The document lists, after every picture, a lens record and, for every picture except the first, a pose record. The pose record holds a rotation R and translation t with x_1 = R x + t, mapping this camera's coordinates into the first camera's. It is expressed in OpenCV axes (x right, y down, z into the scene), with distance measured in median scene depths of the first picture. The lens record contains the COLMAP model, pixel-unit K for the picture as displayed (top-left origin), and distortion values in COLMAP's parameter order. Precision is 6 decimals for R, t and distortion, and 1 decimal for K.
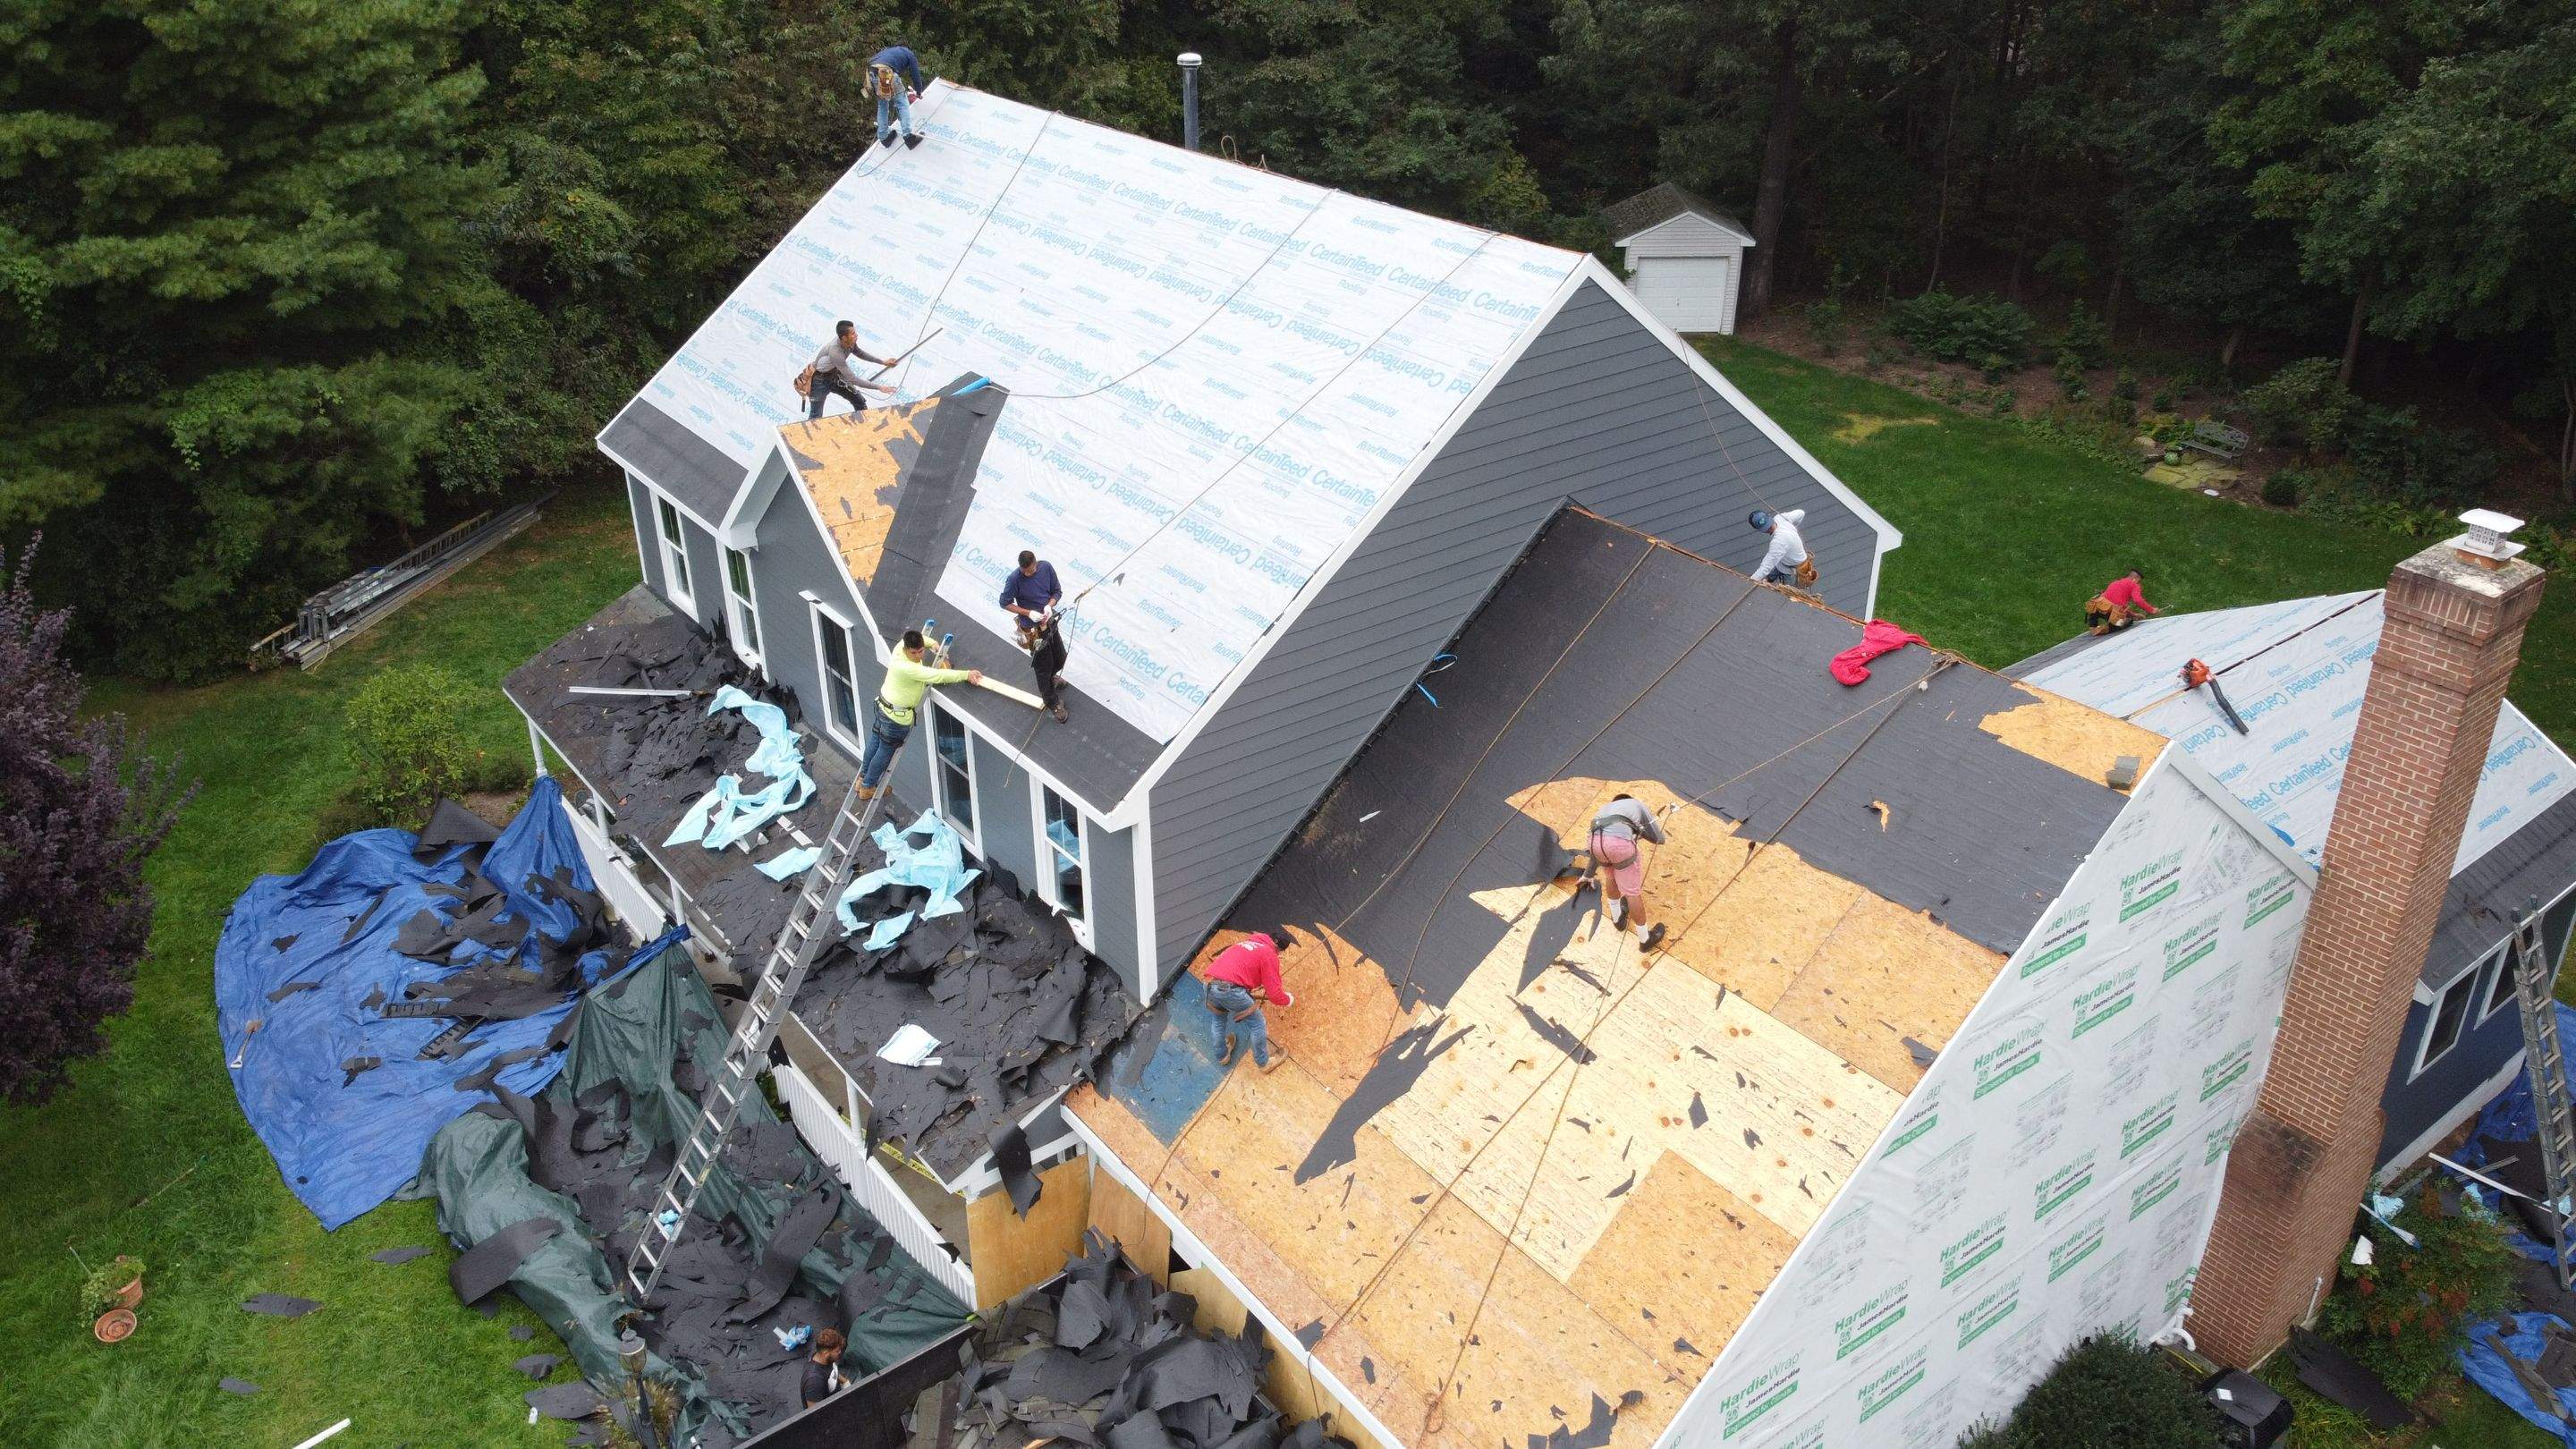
lens RADIAL K [[1860.1, 0, 1311.7], [0, 1860.1, 735.4], [0, 0, 1]] dist [0.233384, -0.481992]
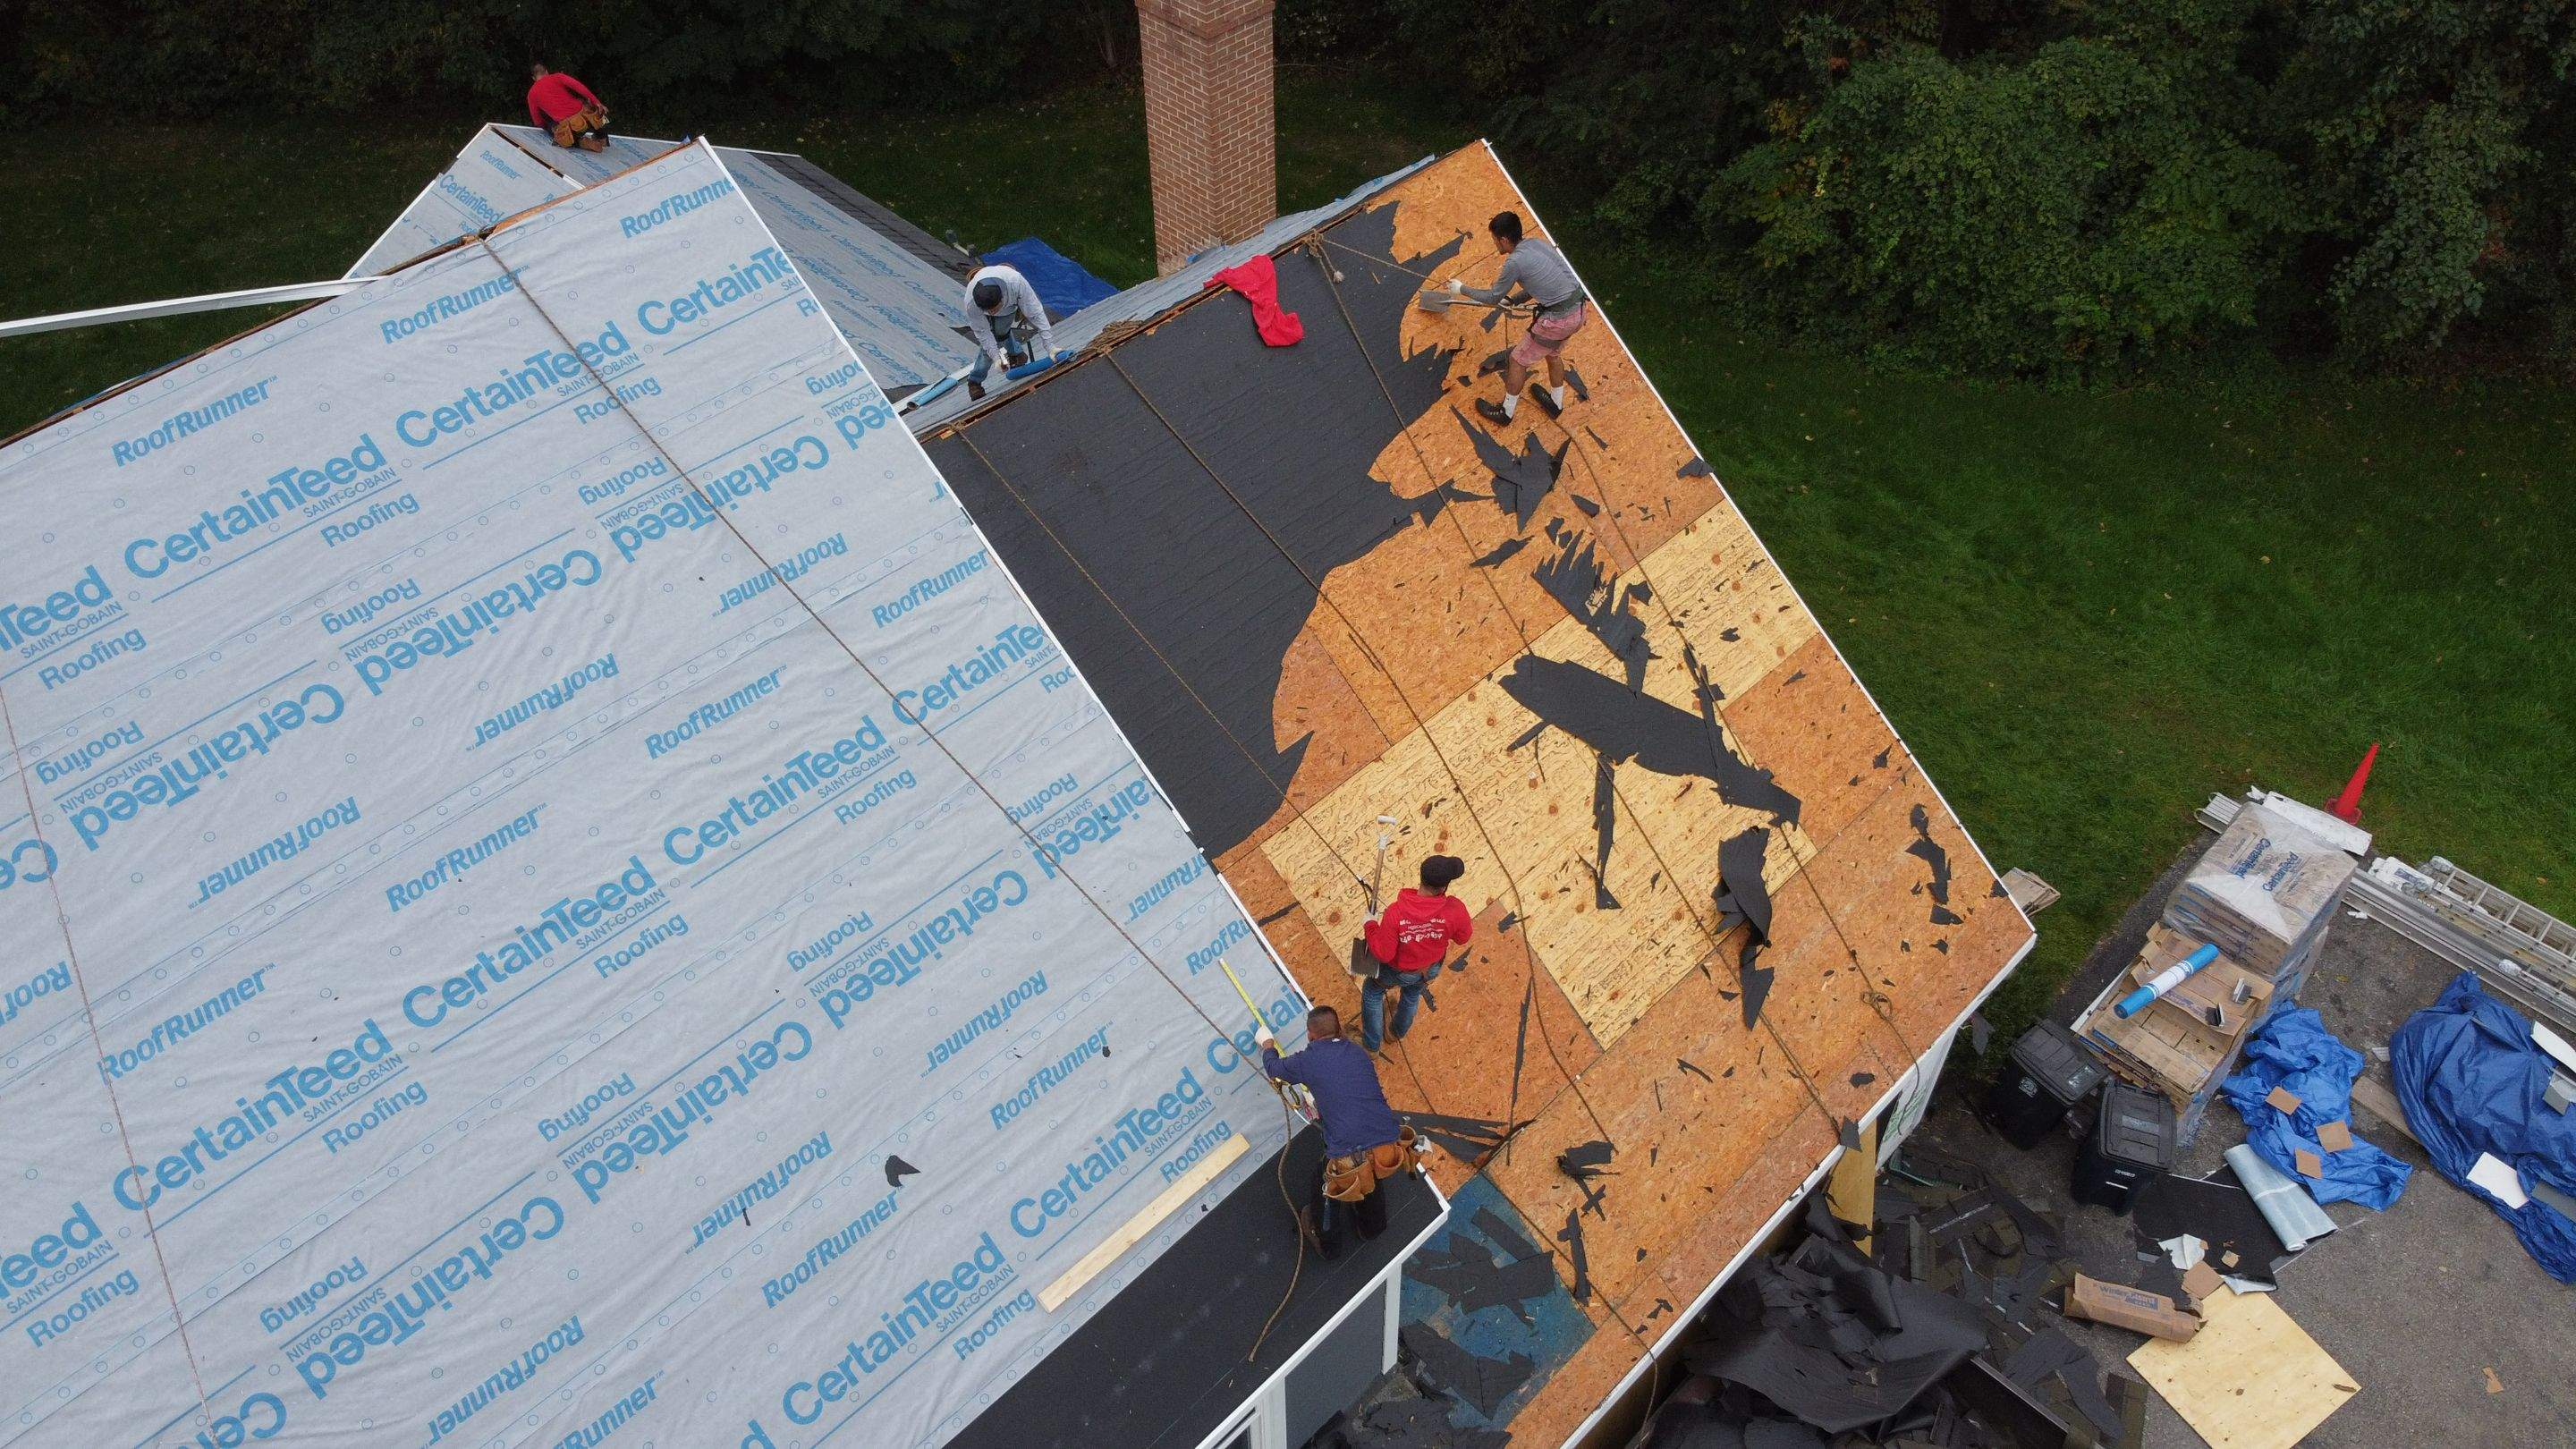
lens RADIAL K [[1950.6, 0, 1331.6], [0, 1950.6, 728.4], [0, 0, 1]] dist [0.099056, -0.224154]
pose [[-0.150895, -0.697929, 0.700090, -0.363493], [0.454887, 0.579744, 0.675999, -0.406425], [-0.877672, 0.420467, 0.229998, 0.679857]]
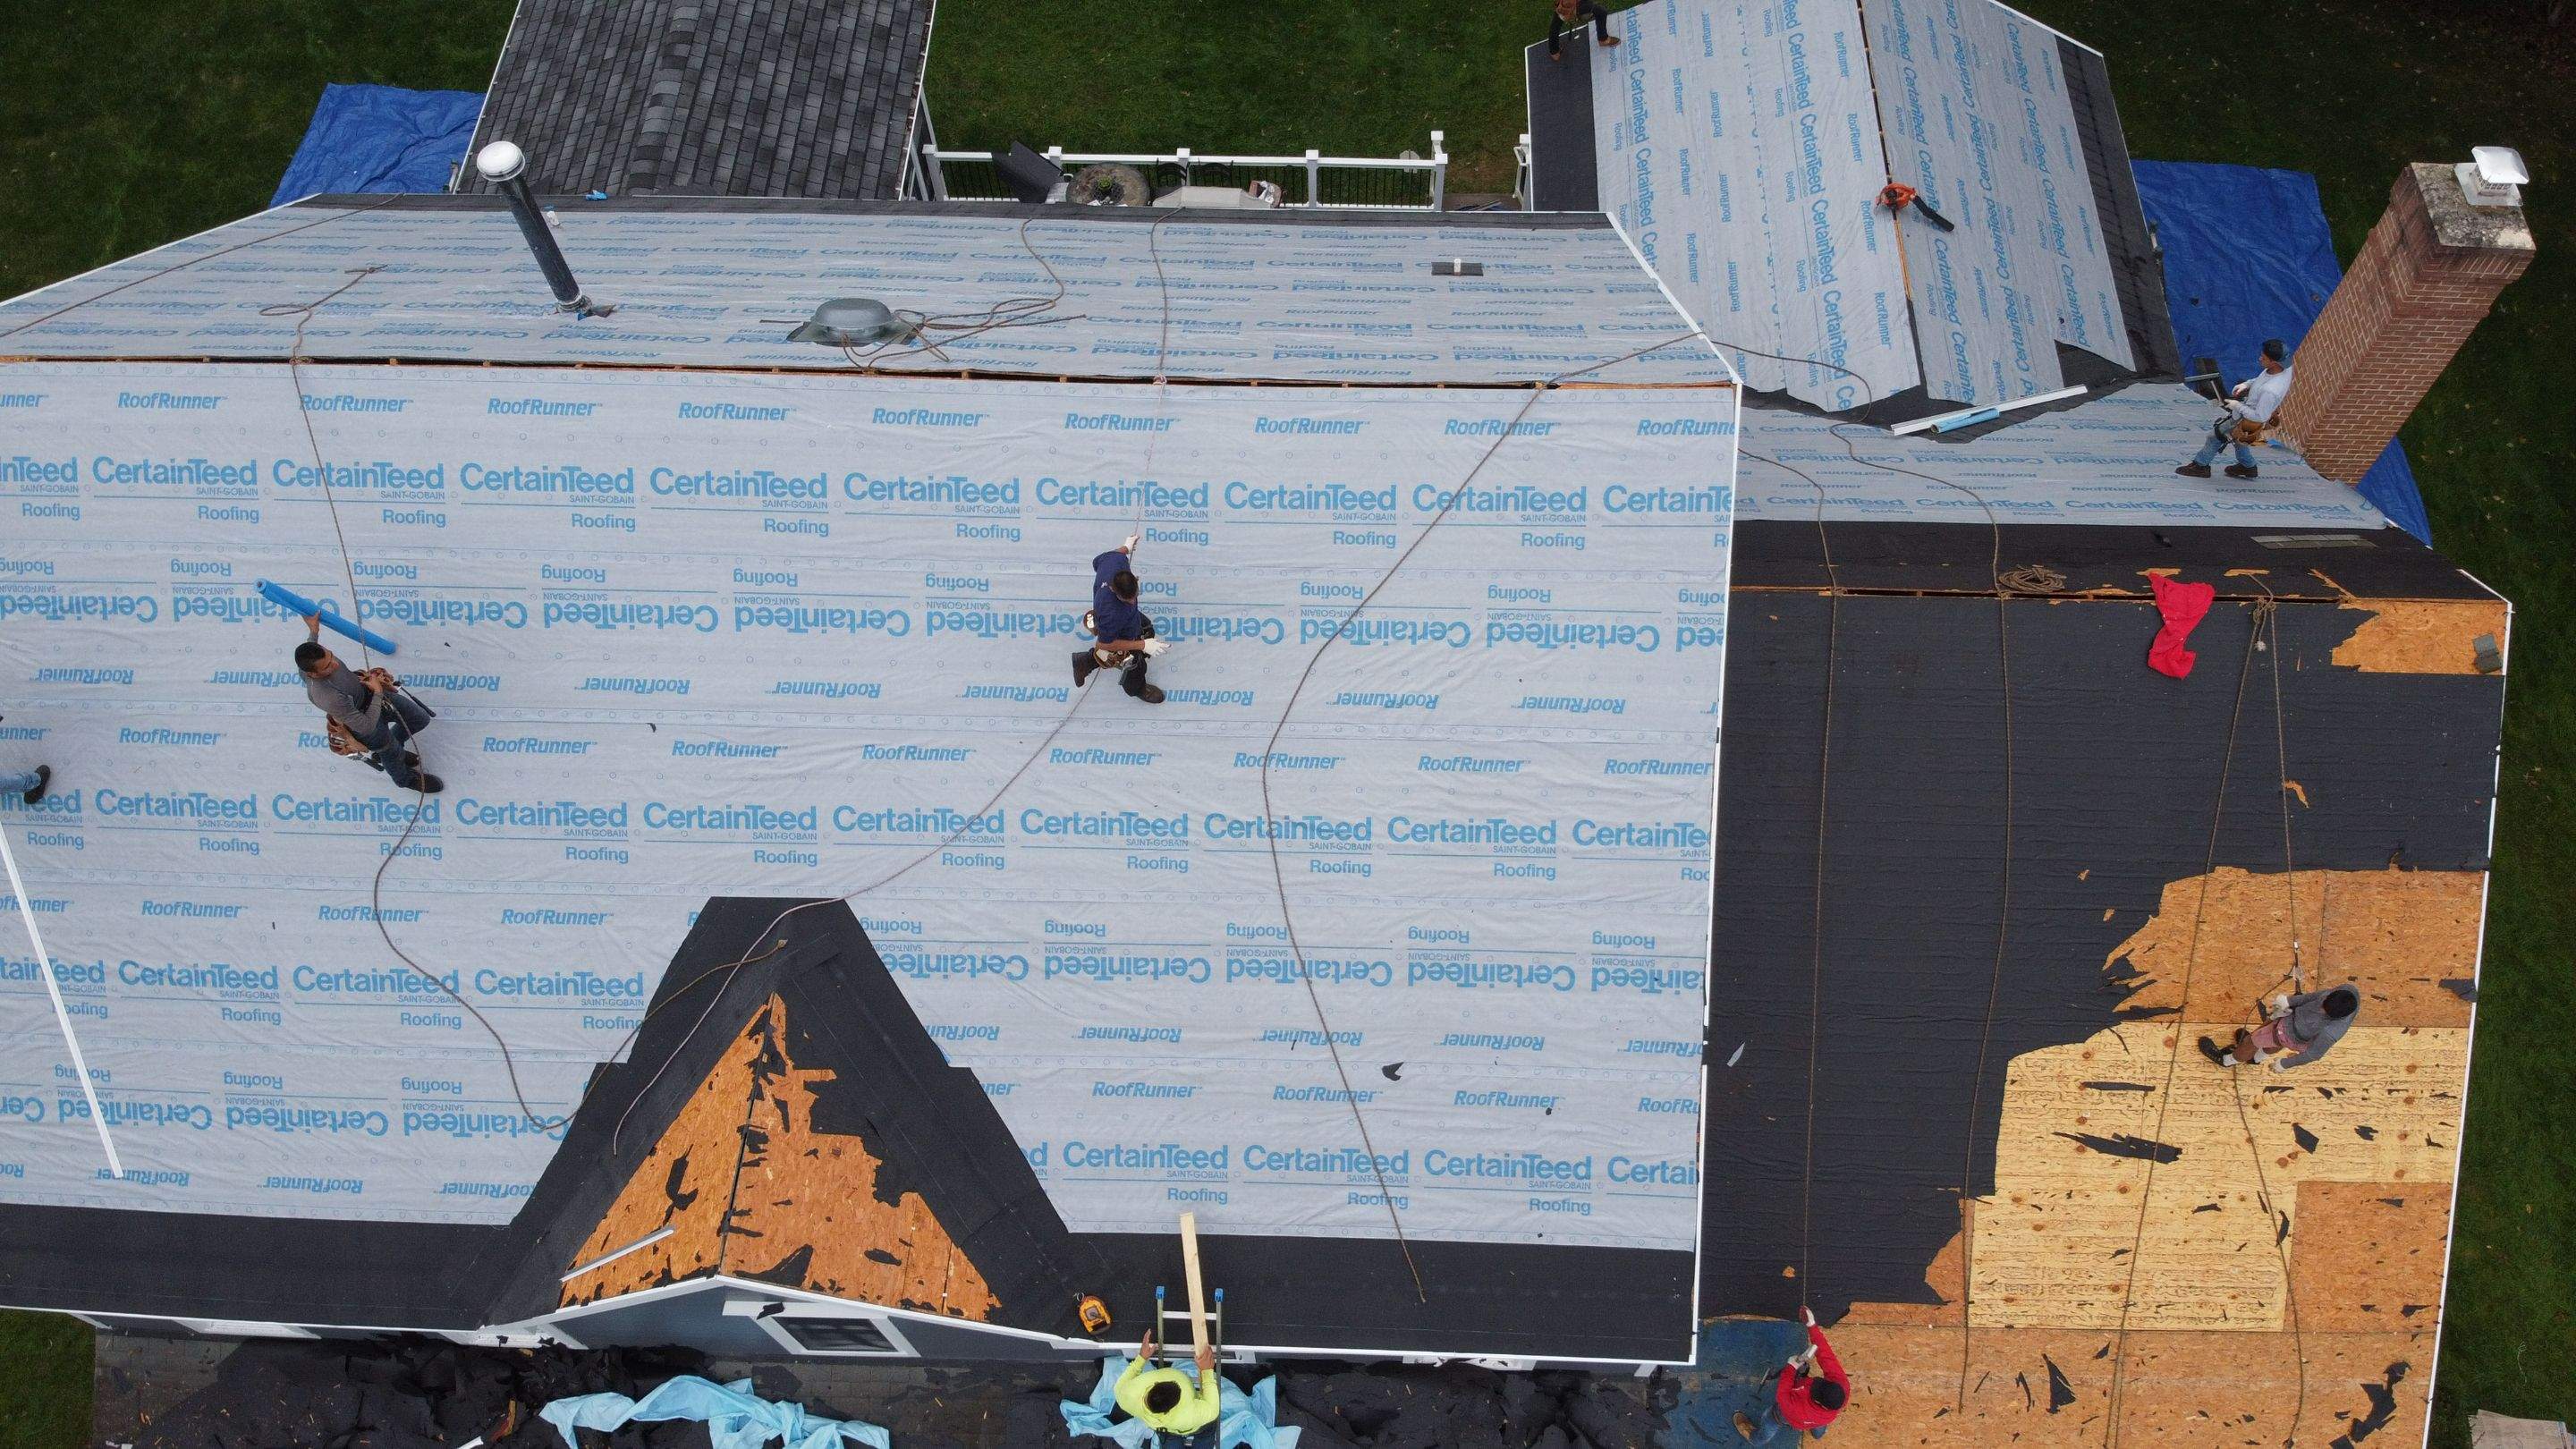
lens RADIAL K [[1860.1, 0, 1311.7], [0, 1860.1, 735.4], [0, 0, 1]] dist [0.233384, -0.481992]
pose [[0.624179, -0.682208, 0.380779, -0.281653], [0.365542, 0.685747, 0.629389, -0.592915], [-0.690492, -0.253661, 0.677404, 0.518217]]
